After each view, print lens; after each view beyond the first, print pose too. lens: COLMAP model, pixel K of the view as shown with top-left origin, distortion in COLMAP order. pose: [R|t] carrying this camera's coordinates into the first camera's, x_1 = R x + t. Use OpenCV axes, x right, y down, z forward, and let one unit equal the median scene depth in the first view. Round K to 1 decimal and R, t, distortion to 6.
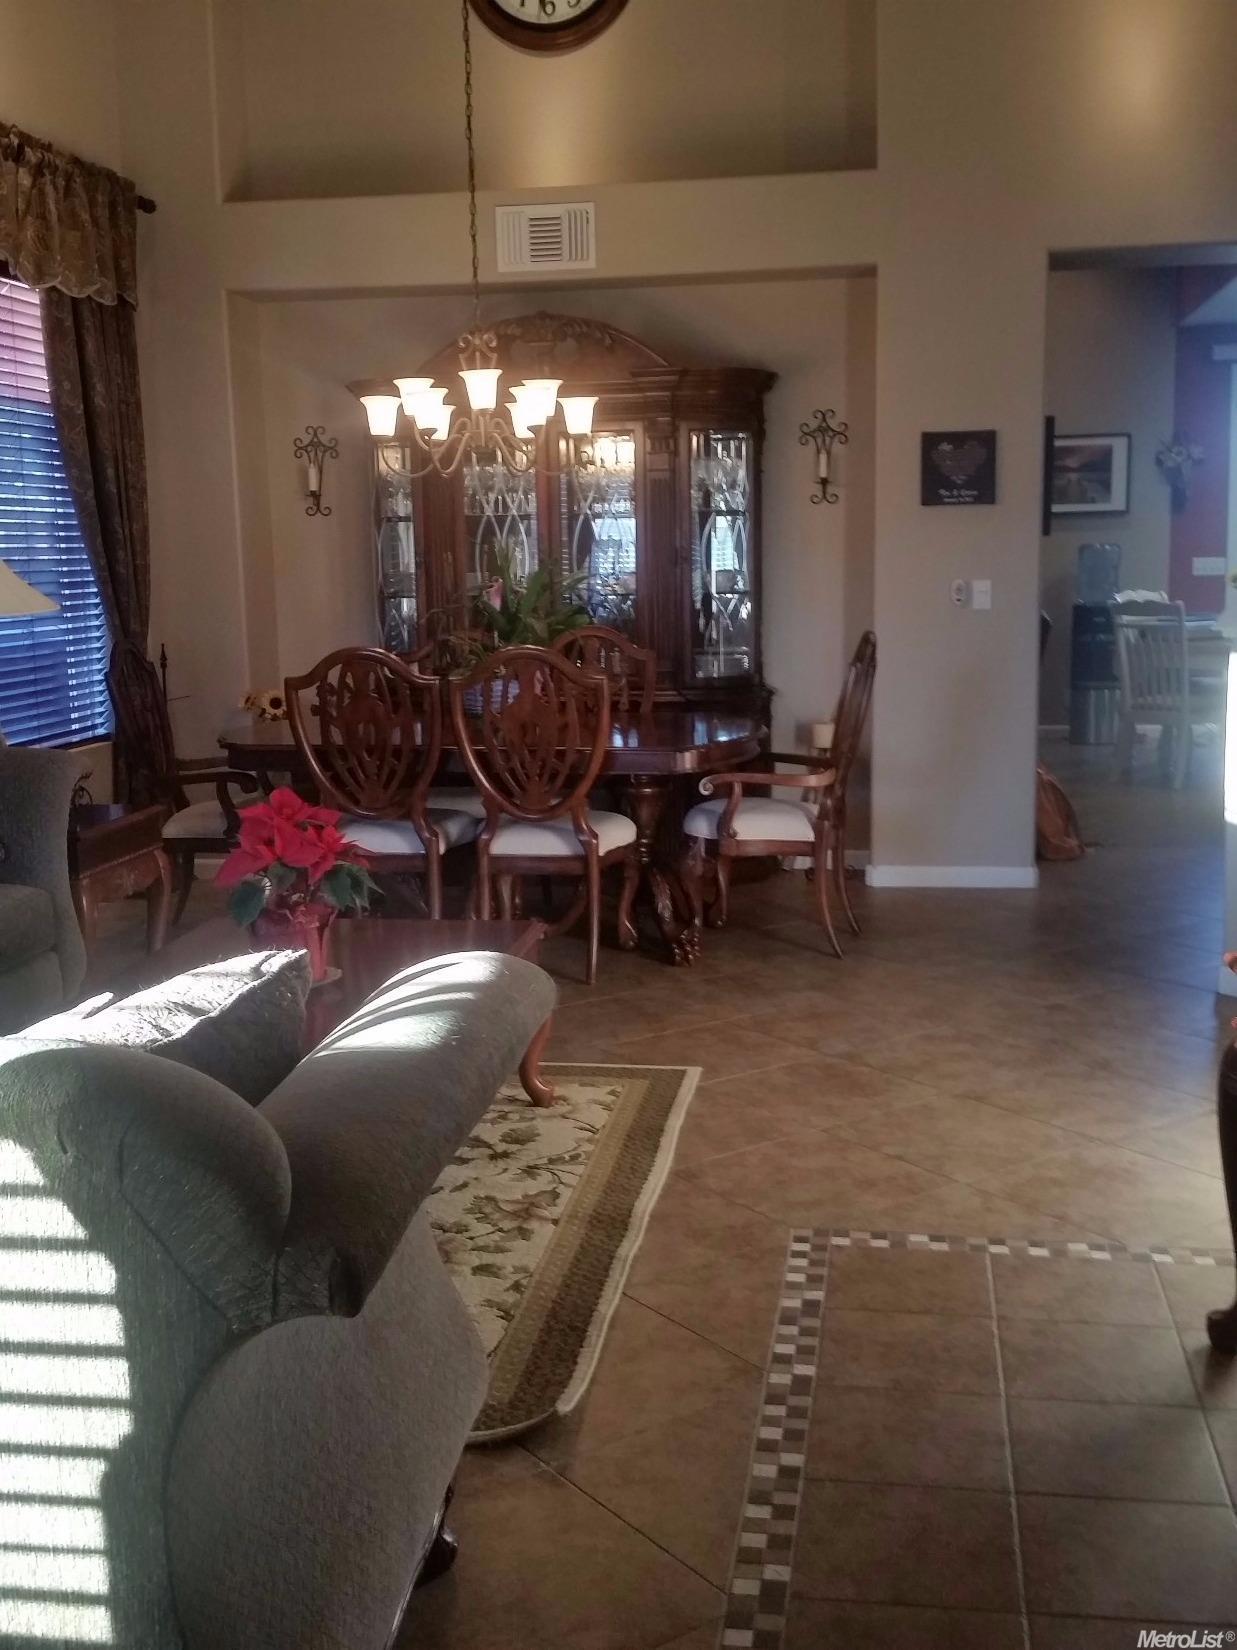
lens RADIAL K [[1771.0, 0, 618.5], [0, 1771.0, 825.0], [0, 0, 1]] dist [0.162488, -0.449325]
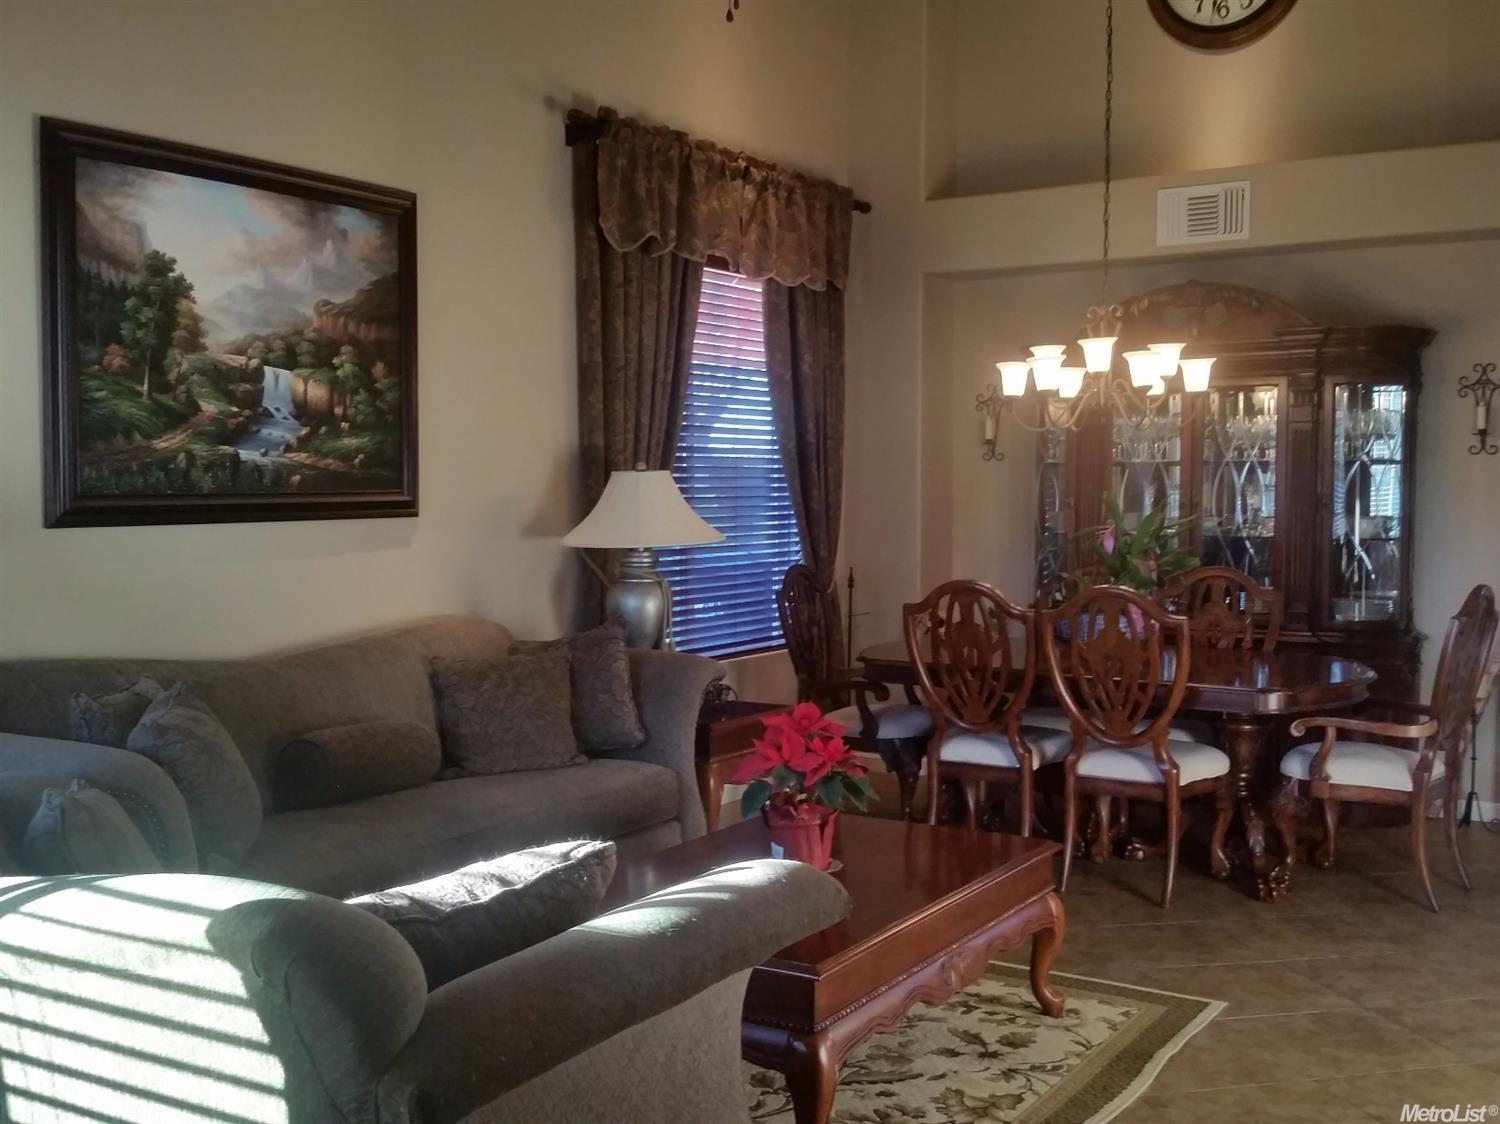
lens RADIAL K [[1610.0, 0, 726.4], [0, 1610.0, 563.4], [0, 0, 1]] dist [0.162488, -0.449325]
pose [[0.914230, 0.037923, -0.403418, 0.122284], [-0.077390, 0.993625, -0.081978, -0.012991], [0.397737, 0.106167, 0.911336, -0.003313]]
